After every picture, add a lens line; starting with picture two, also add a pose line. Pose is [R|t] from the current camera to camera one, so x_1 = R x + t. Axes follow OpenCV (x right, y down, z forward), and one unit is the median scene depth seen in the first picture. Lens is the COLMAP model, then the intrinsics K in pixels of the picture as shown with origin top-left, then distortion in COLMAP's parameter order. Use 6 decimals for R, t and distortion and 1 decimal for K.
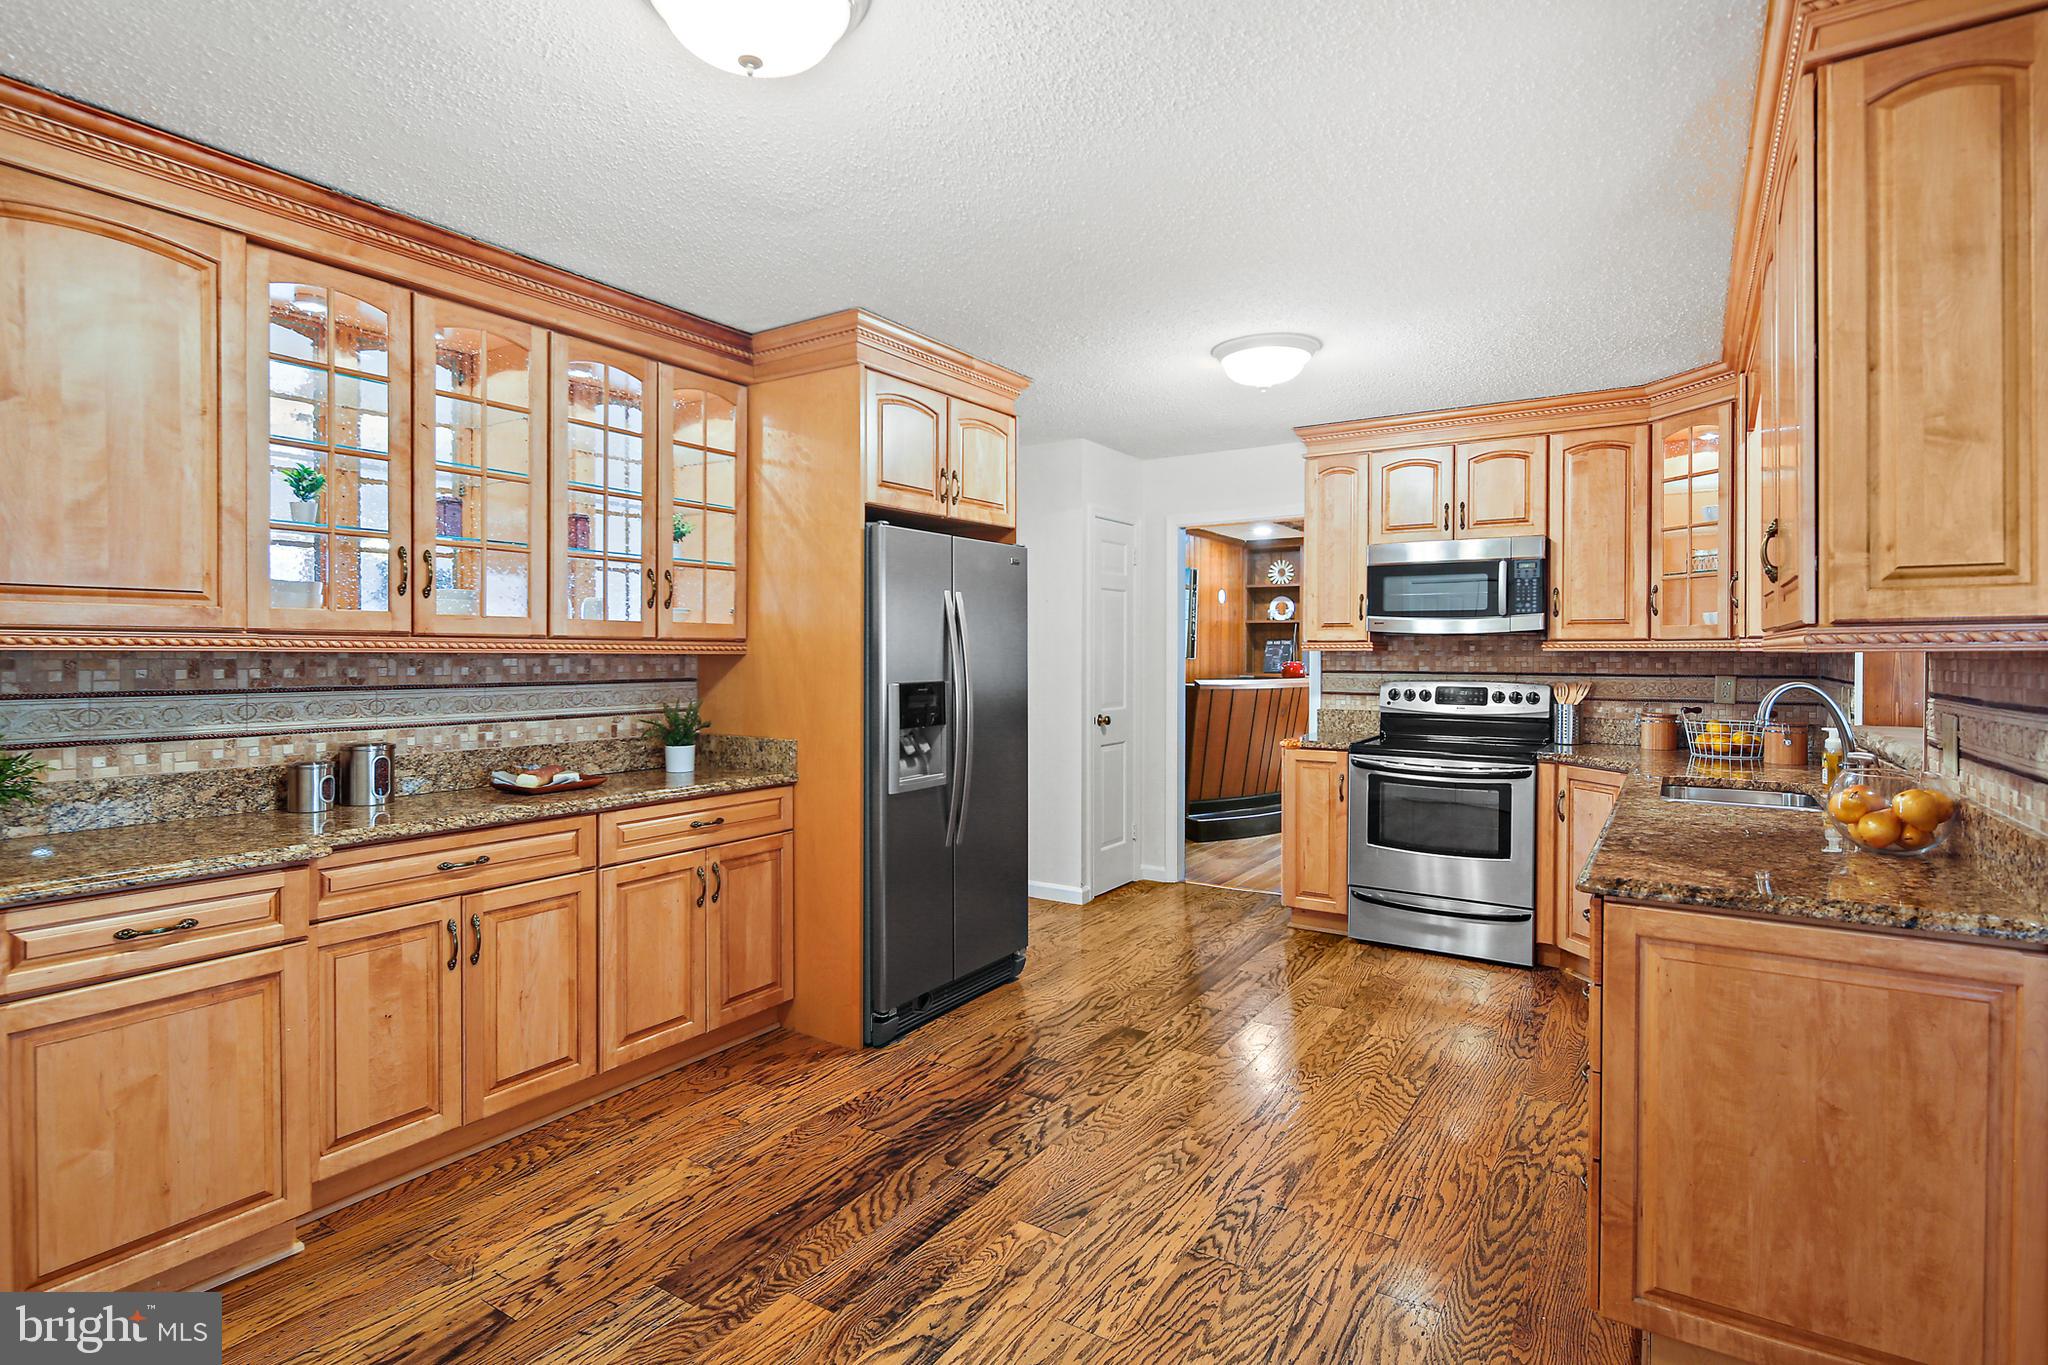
lens RADIAL K [[1007.4, 0, 1028.8], [0, 1007.4, 653.9], [0, 0, 1]] dist [-0.001255, -0.001067]
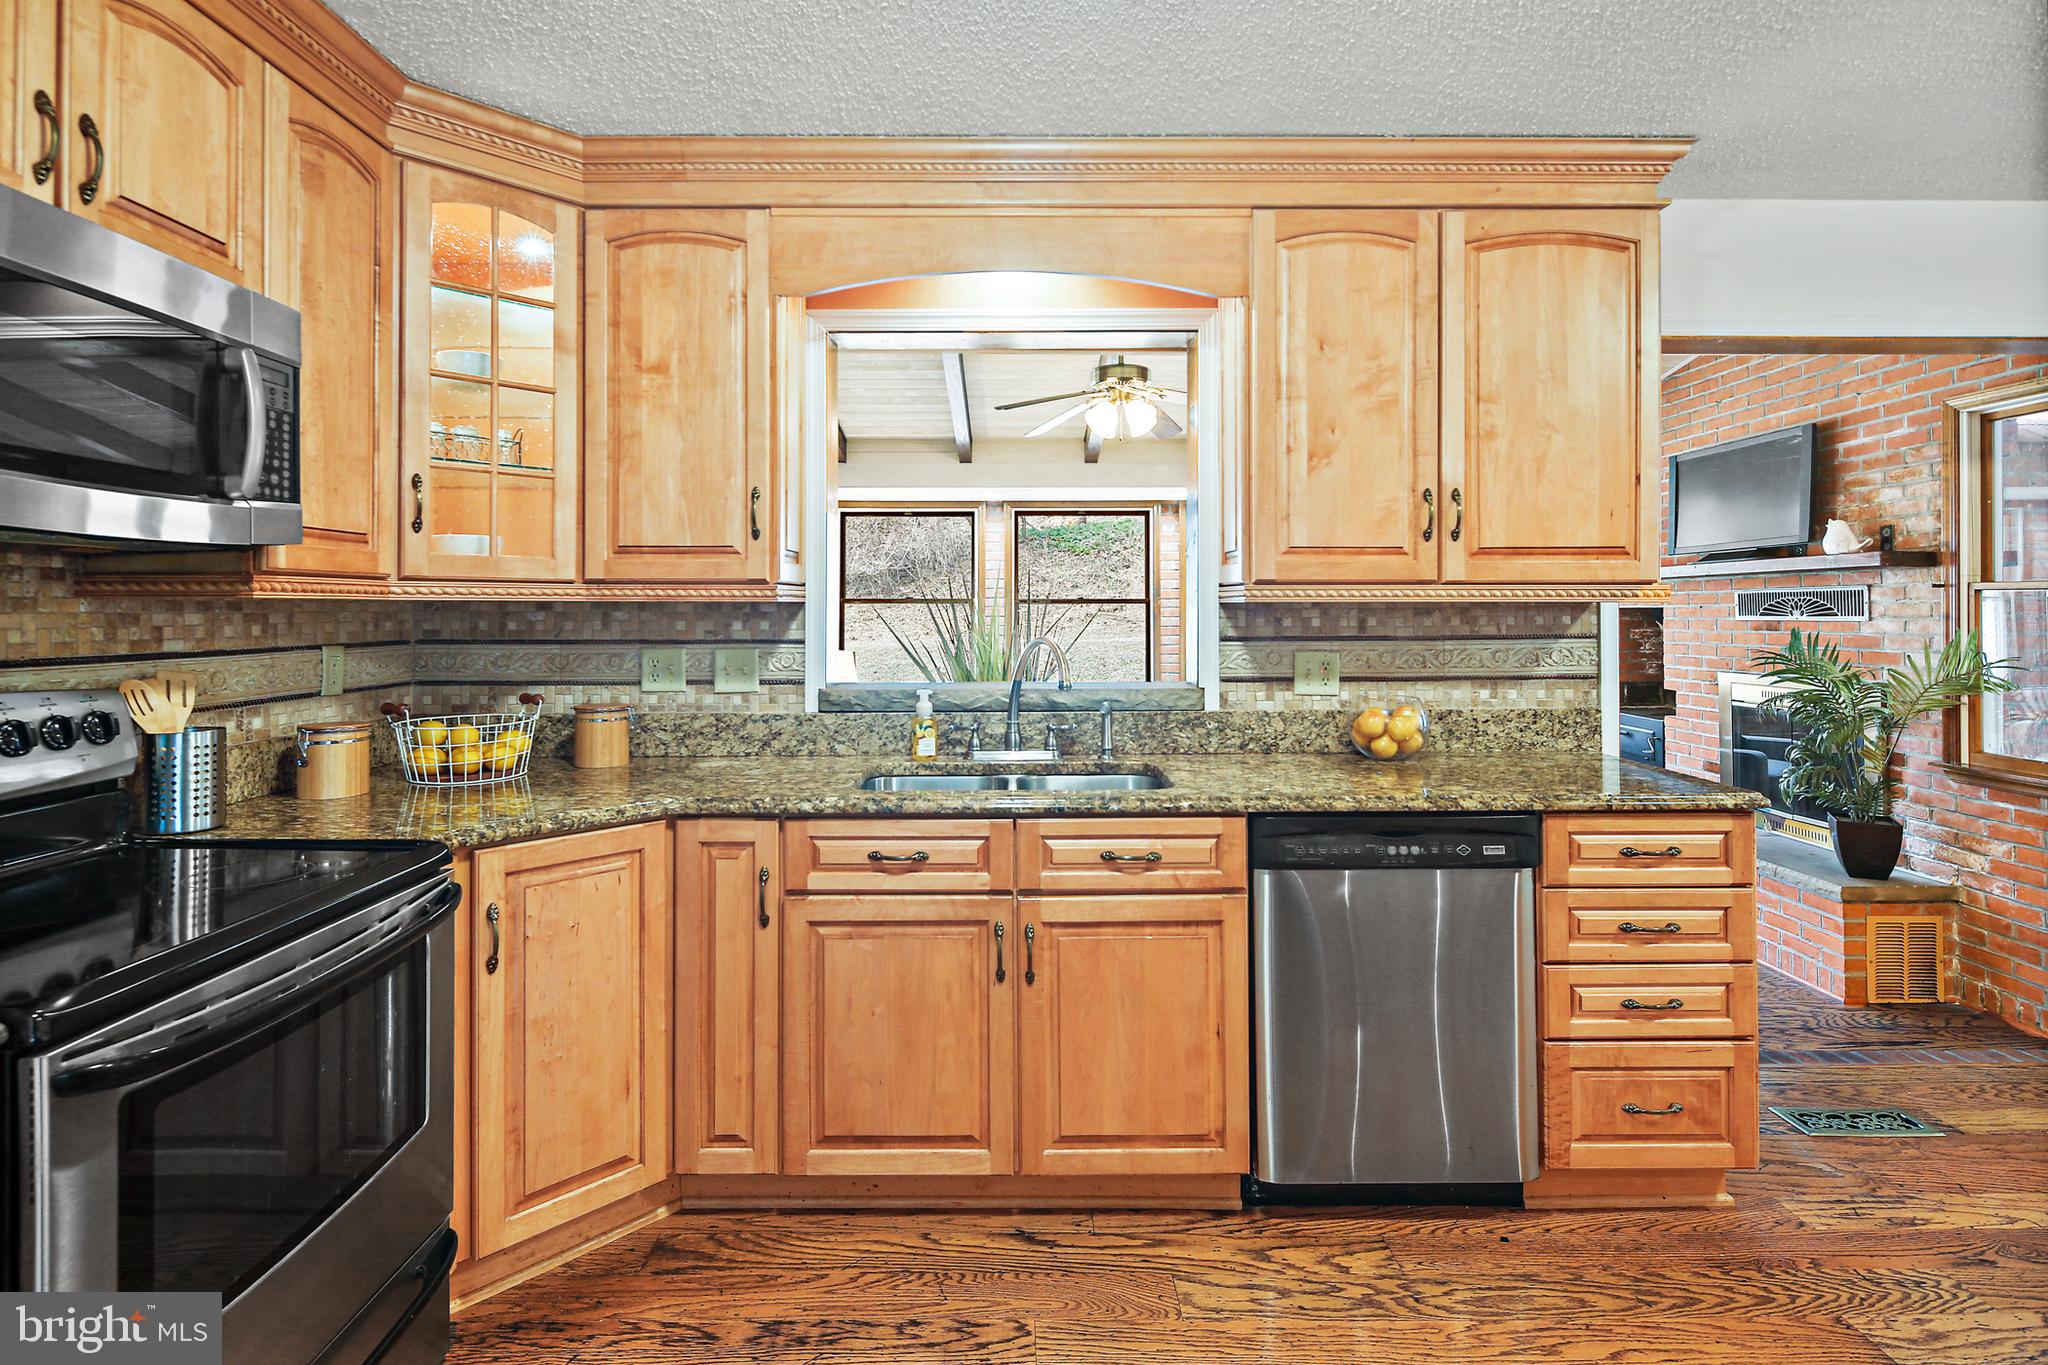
lens RADIAL K [[997.3, 0, 1017.3], [0, 997.3, 601.3], [0, 0, 1]] dist [0.000626, -0.000390]
pose [[-0.540602, 0.007035, 0.841249, 0.025381], [0.002369, 0.999974, -0.006840, 0.002558], [-0.841275, -0.001705, -0.540604, 1.235377]]
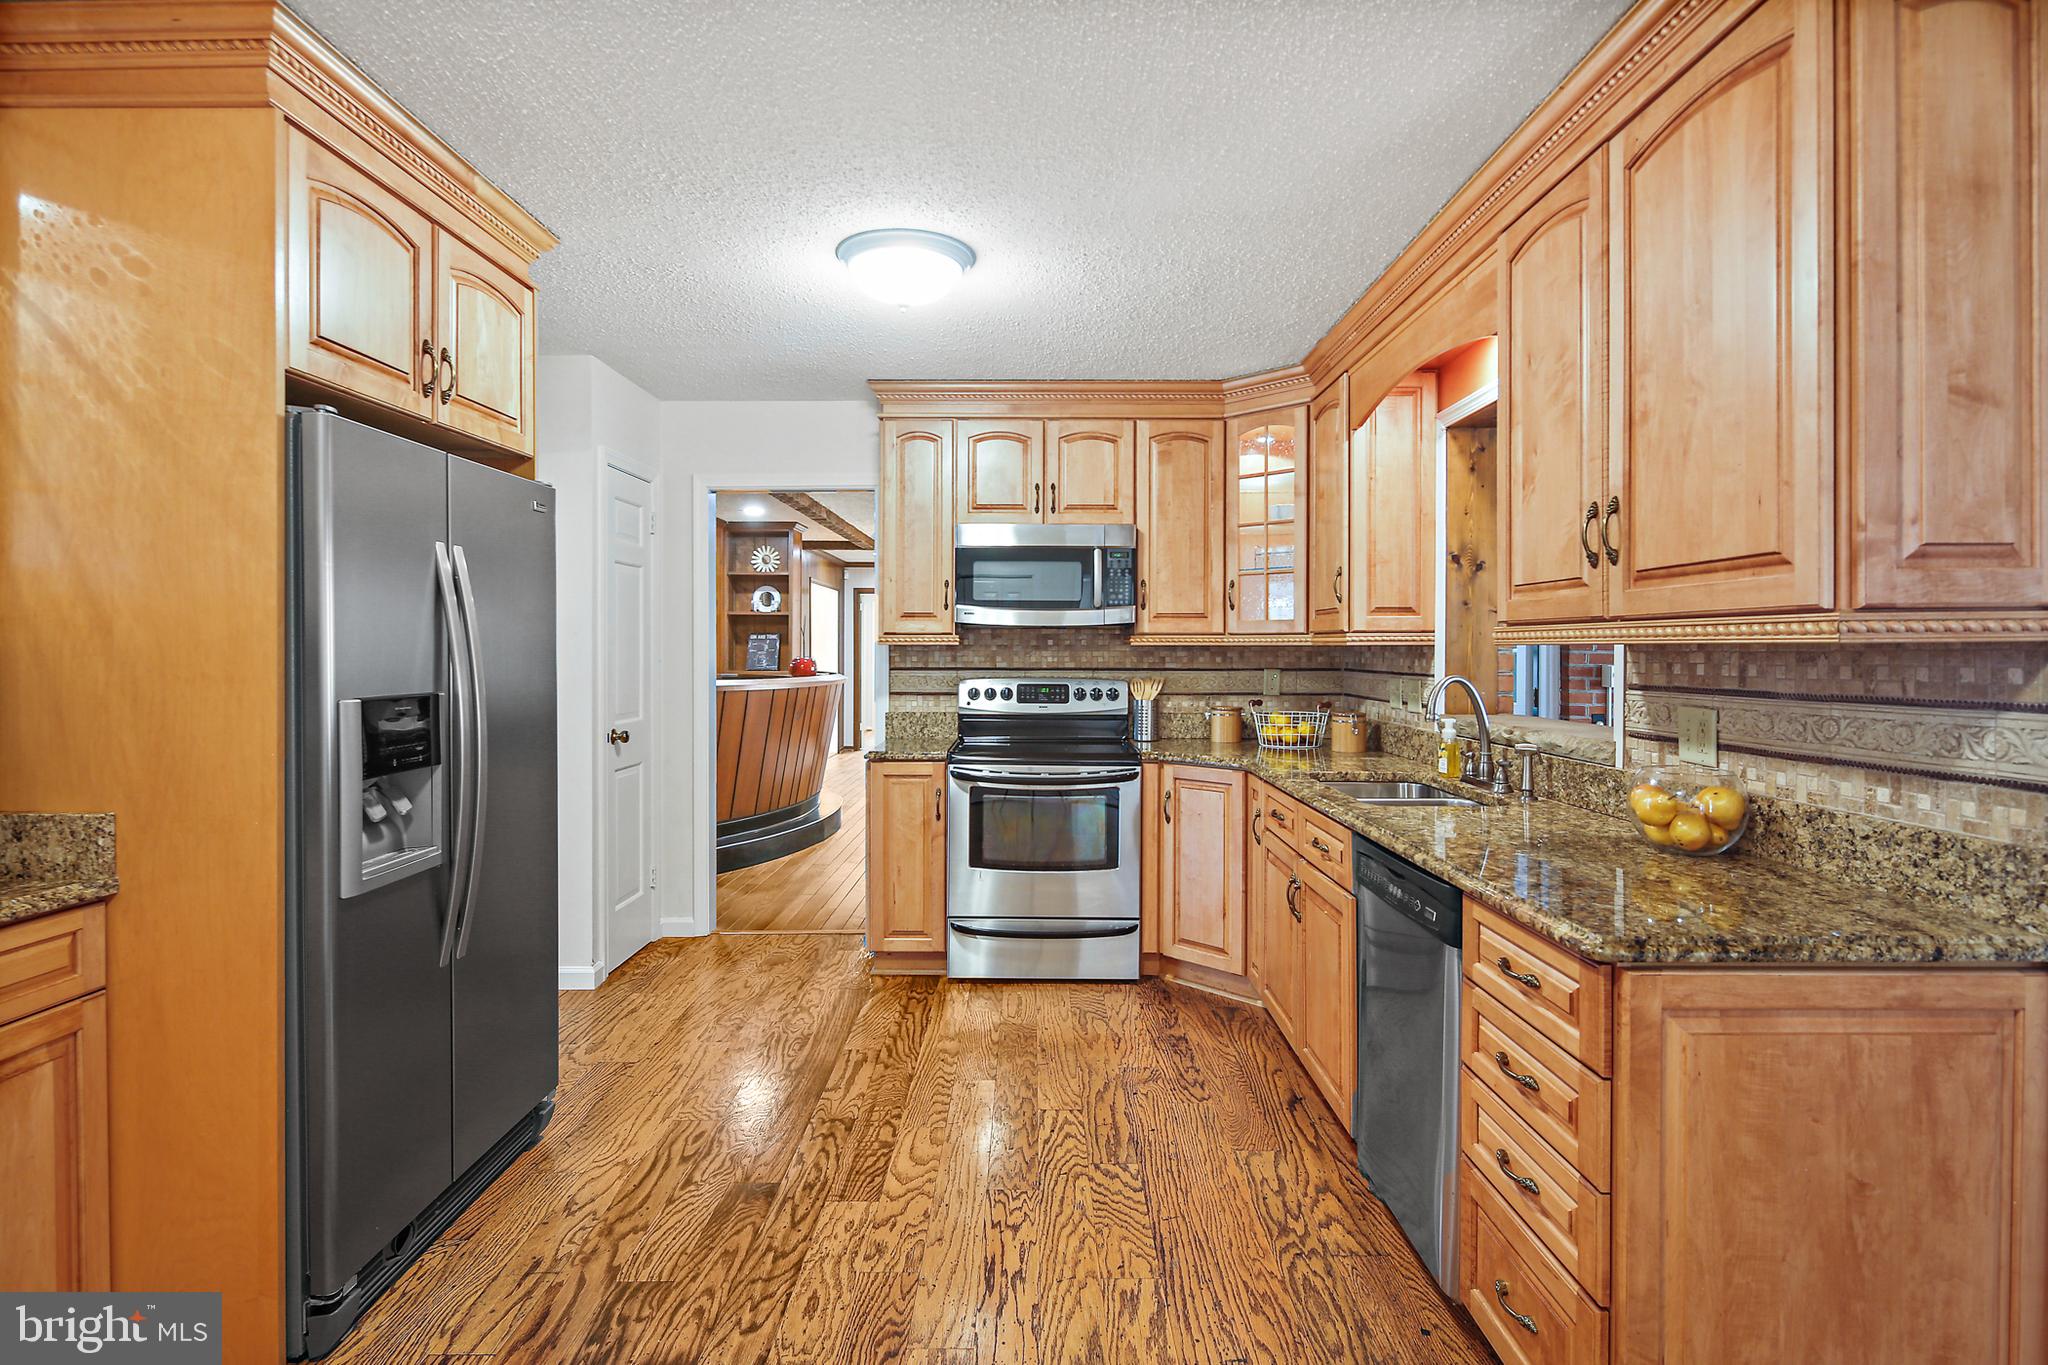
lens RADIAL K [[1007.4, 0, 1028.8], [0, 1007.4, 653.9], [0, 0, 1]] dist [-0.001255, -0.001067]
pose [[0.842613, -0.002606, 0.538513, -0.113169], [0.000506, 0.999992, 0.004047, 0.001919], [-0.538519, -0.003138, 0.842608, 0.314617]]
